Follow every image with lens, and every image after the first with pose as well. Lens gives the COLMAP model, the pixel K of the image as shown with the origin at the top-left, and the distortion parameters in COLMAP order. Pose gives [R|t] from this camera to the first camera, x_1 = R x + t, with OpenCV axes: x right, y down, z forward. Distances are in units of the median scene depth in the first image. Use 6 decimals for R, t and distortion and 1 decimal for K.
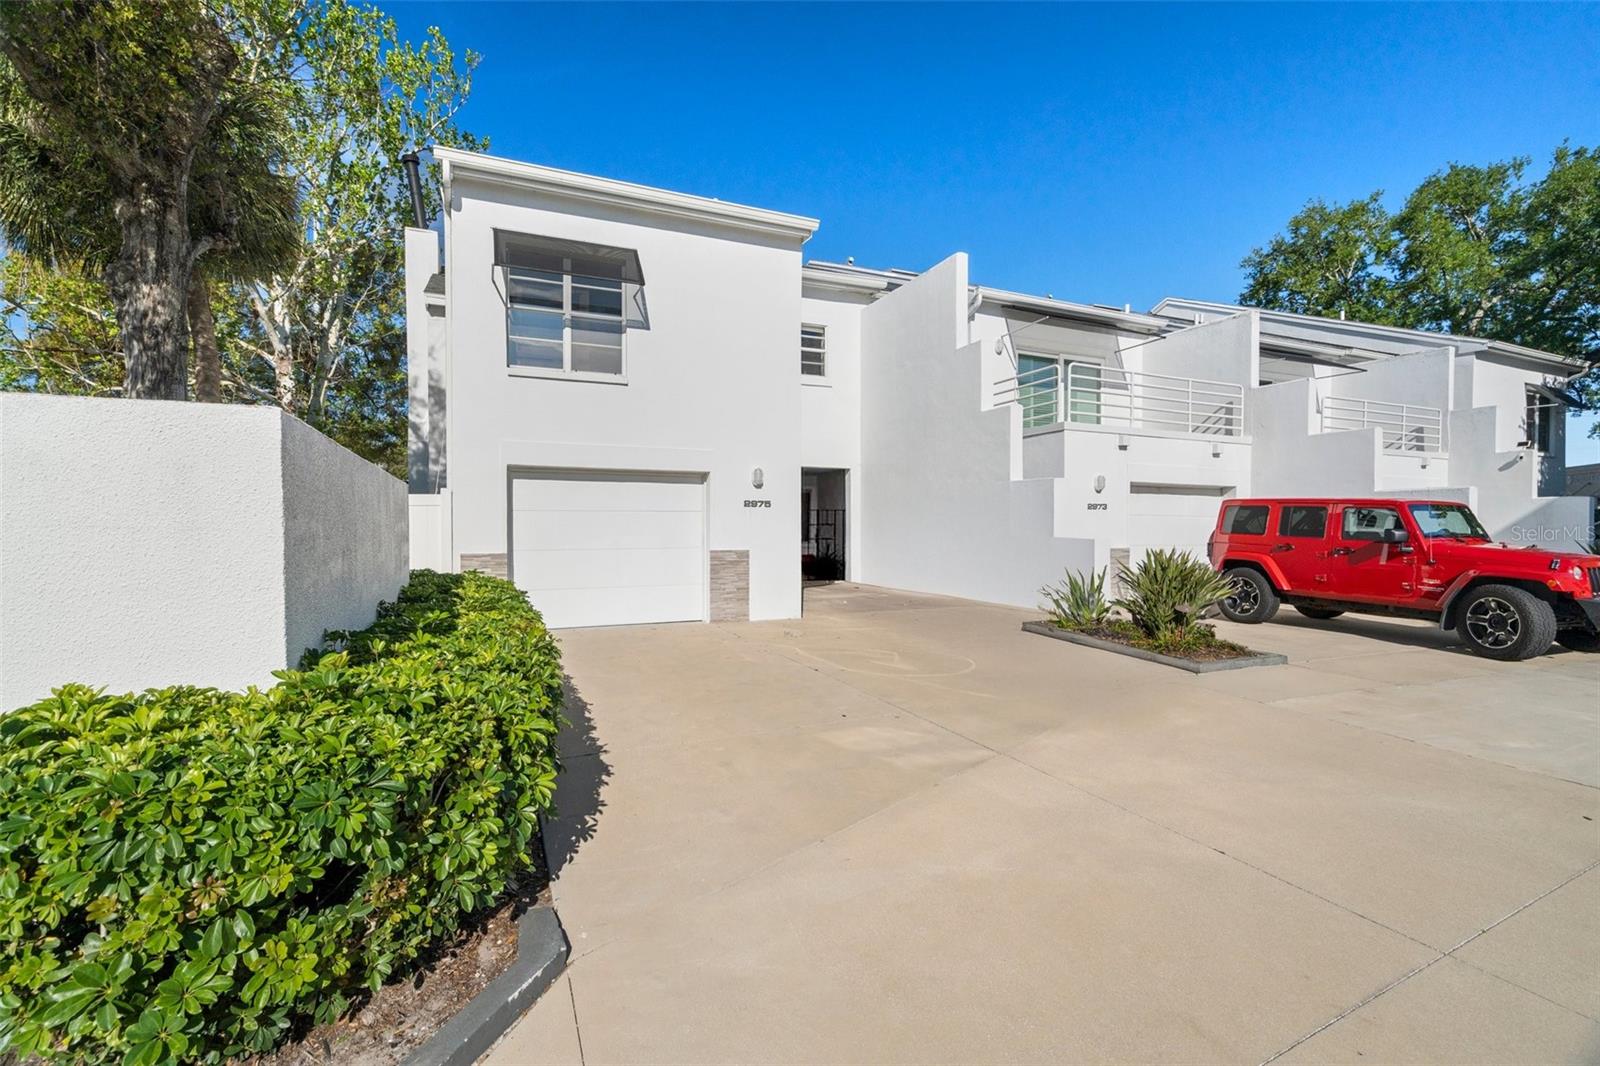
lens RADIAL K [[725.8, 0, 802.7], [0, 725.8, 536.6], [0, 0, 1]] dist [-0.004230, 0.002082]
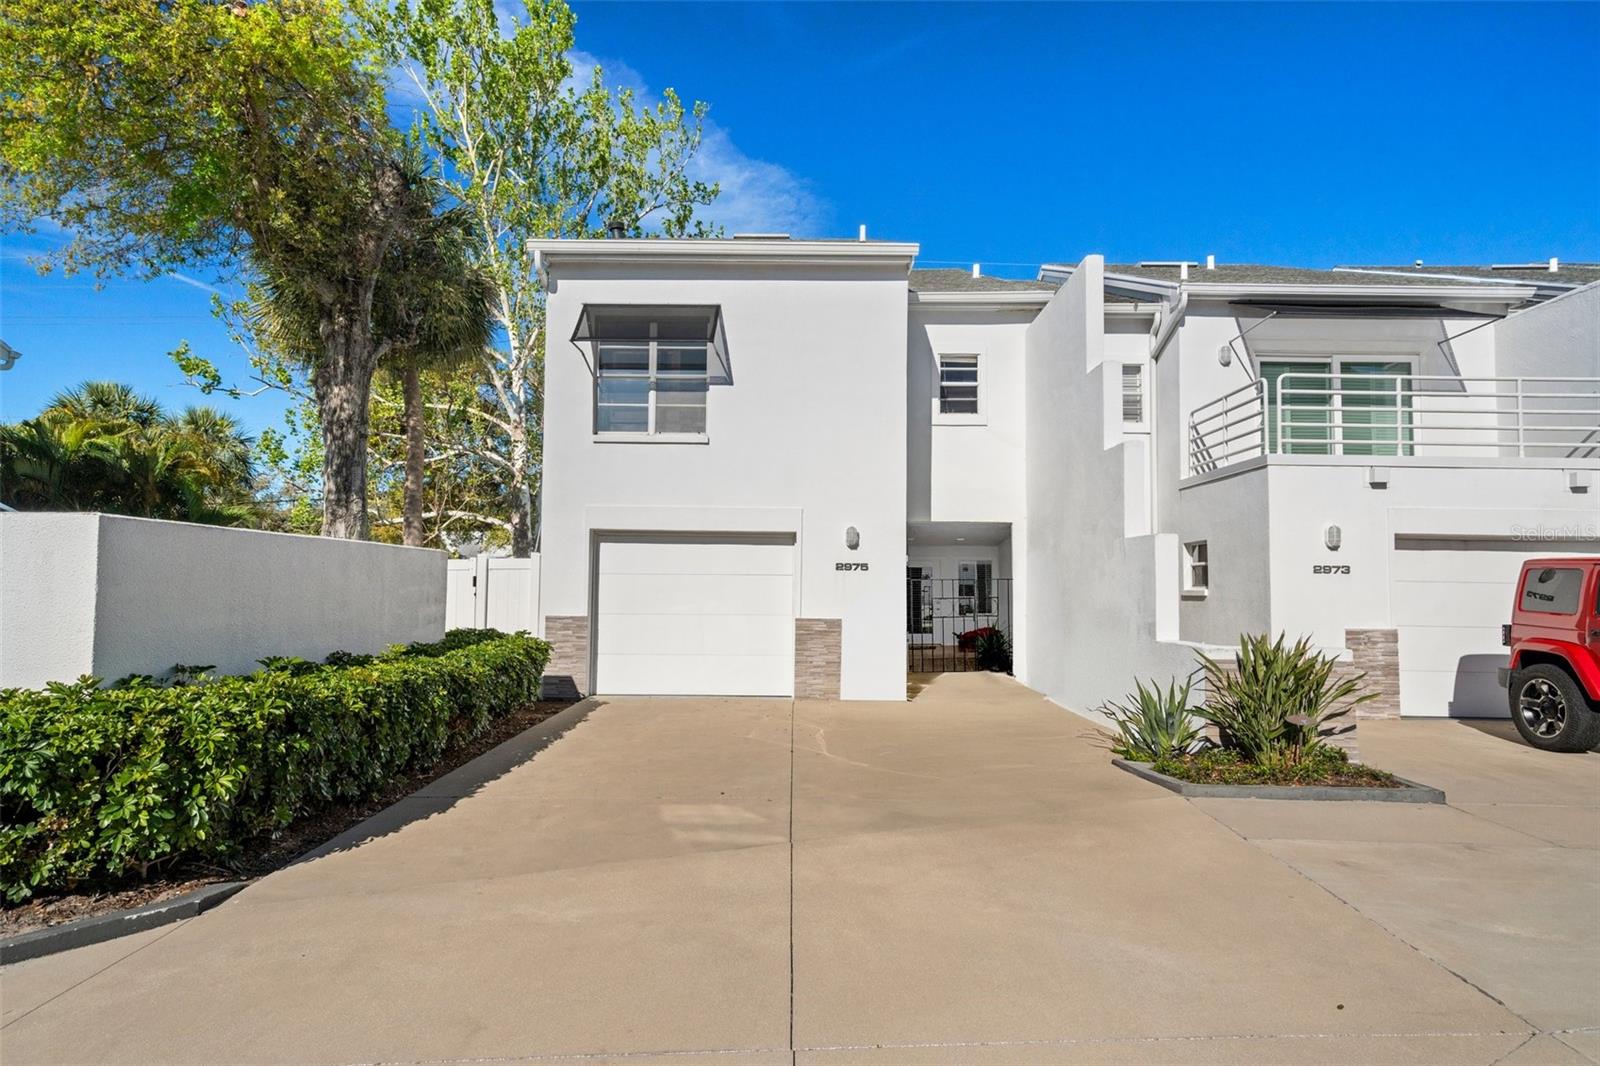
lens RADIAL K [[914.2, 0, 800.7], [0, 914.2, 529.3], [0, 0, 1]] dist [0.001668, 0.005303]
pose [[0.909334, -0.017436, -0.415702, 0.372221], [-0.015902, 0.996935, -0.076601, -0.004579], [0.415764, 0.076266, 0.906269, -0.038992]]
